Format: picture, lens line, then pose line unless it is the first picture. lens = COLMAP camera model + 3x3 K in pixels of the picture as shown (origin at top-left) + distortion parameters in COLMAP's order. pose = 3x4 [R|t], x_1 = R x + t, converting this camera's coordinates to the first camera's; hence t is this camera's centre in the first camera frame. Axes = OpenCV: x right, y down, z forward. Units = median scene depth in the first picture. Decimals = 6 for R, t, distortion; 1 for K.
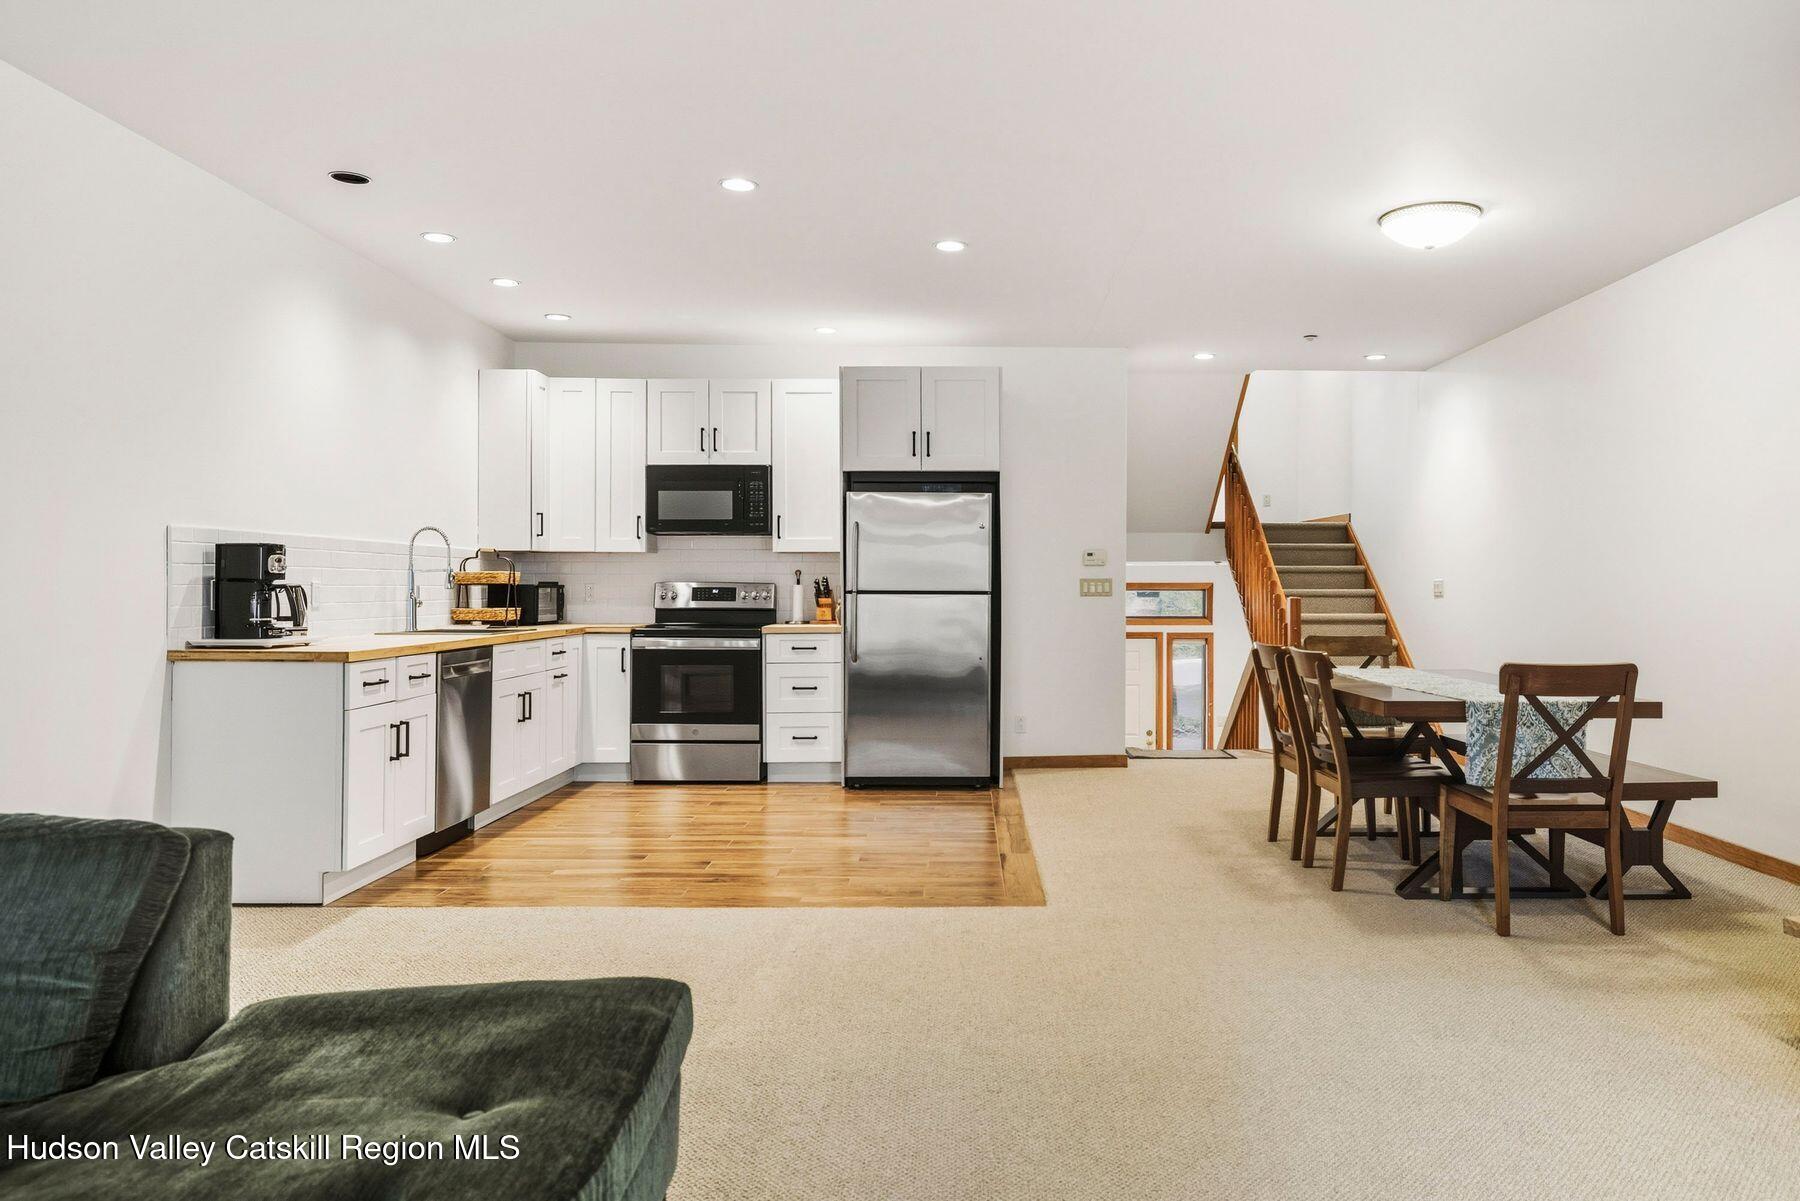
lens RADIAL K [[1252.6, 0, 990.4], [0, 1252.6, 596.6], [0, 0, 1]] dist [0.007596, 0.001297]
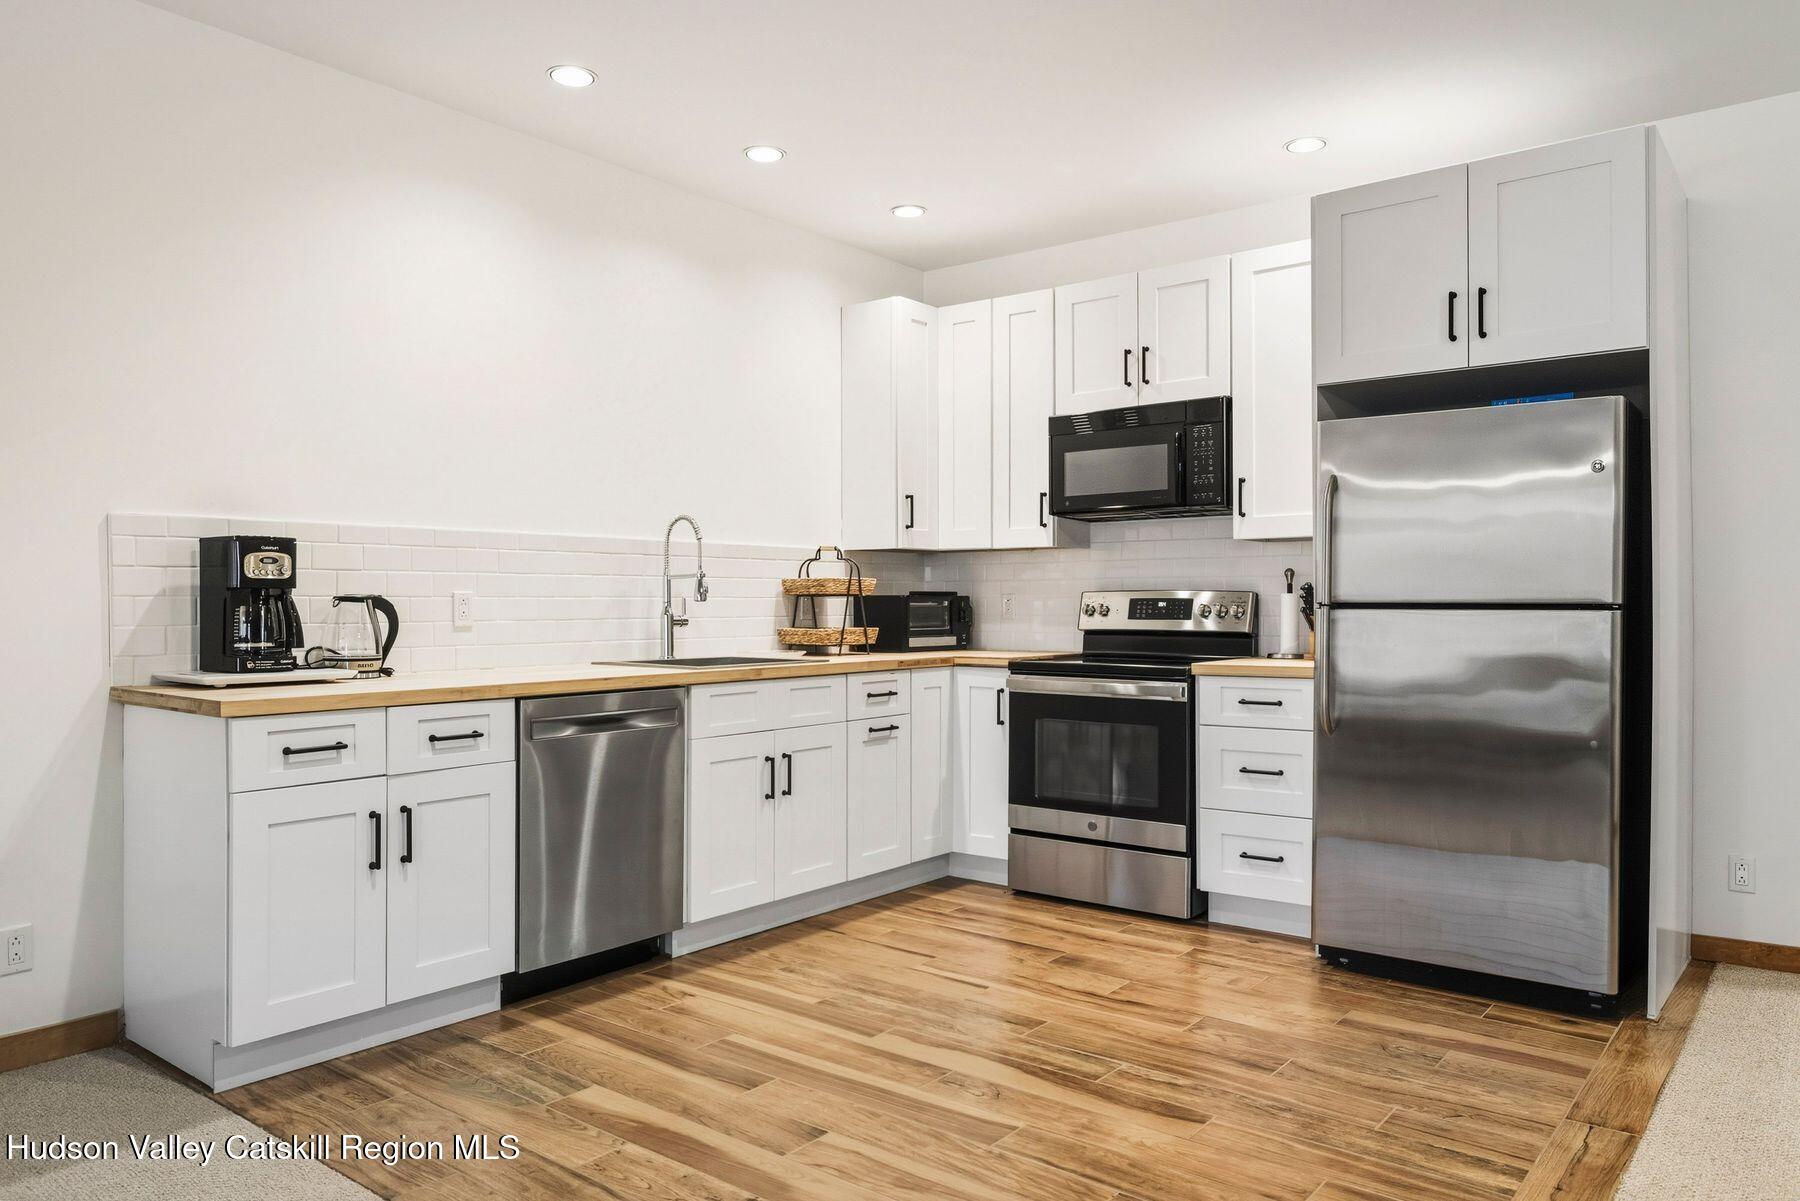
lens RADIAL K [[1230.1, 0, 898.4], [0, 1230.1, 608.5], [0, 0, 1]] dist [0.002529, -0.000867]
pose [[0.765372, 0.000491, -0.643588, 0.088792], [-0.001434, 0.999999, -0.000943, -0.001495], [0.643587, 0.001645, 0.765371, 0.460844]]
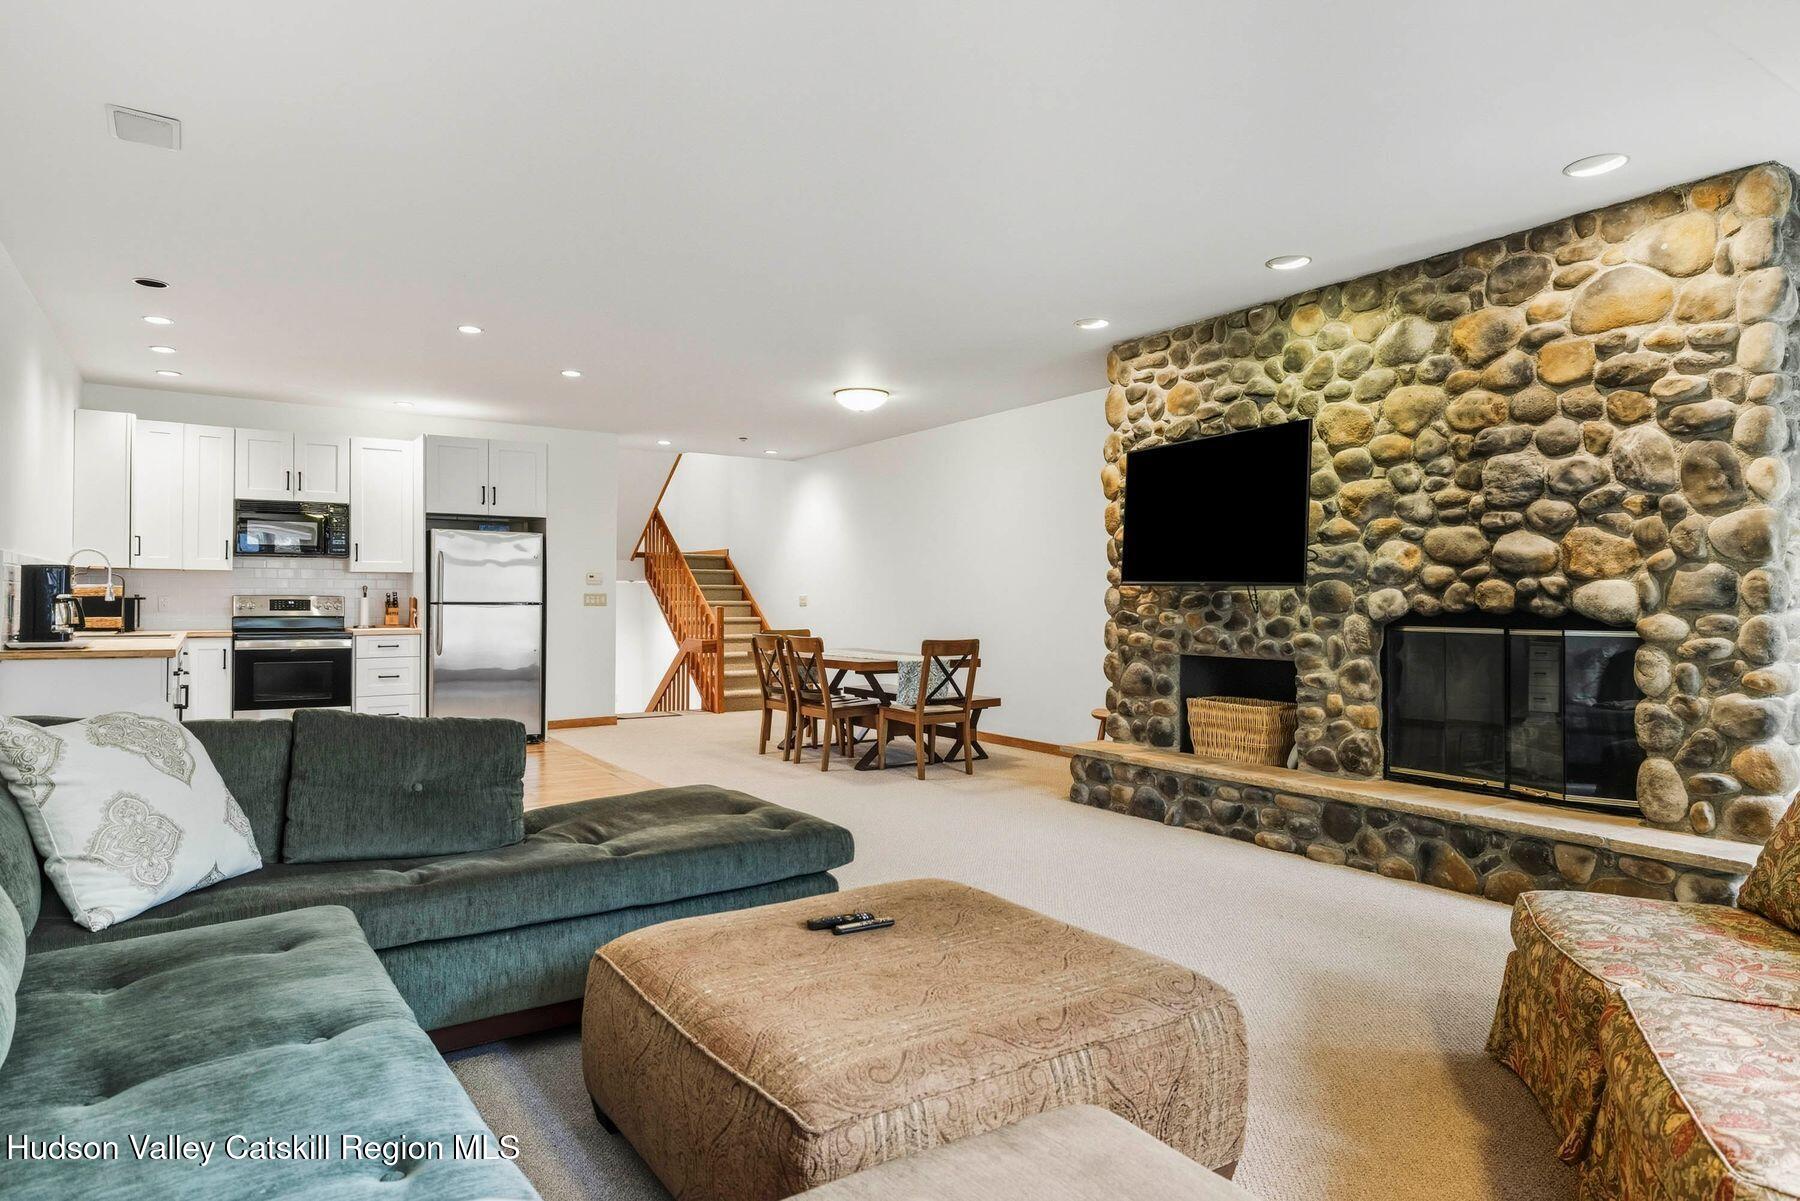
lens RADIAL K [[1046.1, 0, 904.1], [0, 1046.1, 589.7], [0, 0, 1]] dist [0.000754, -0.001888]
pose [[0.843826, 0.006279, 0.536580, -0.281770], [0.001431, 0.999902, -0.013951, -0.001912], [-0.536615, 0.012540, 0.843734, -0.207793]]
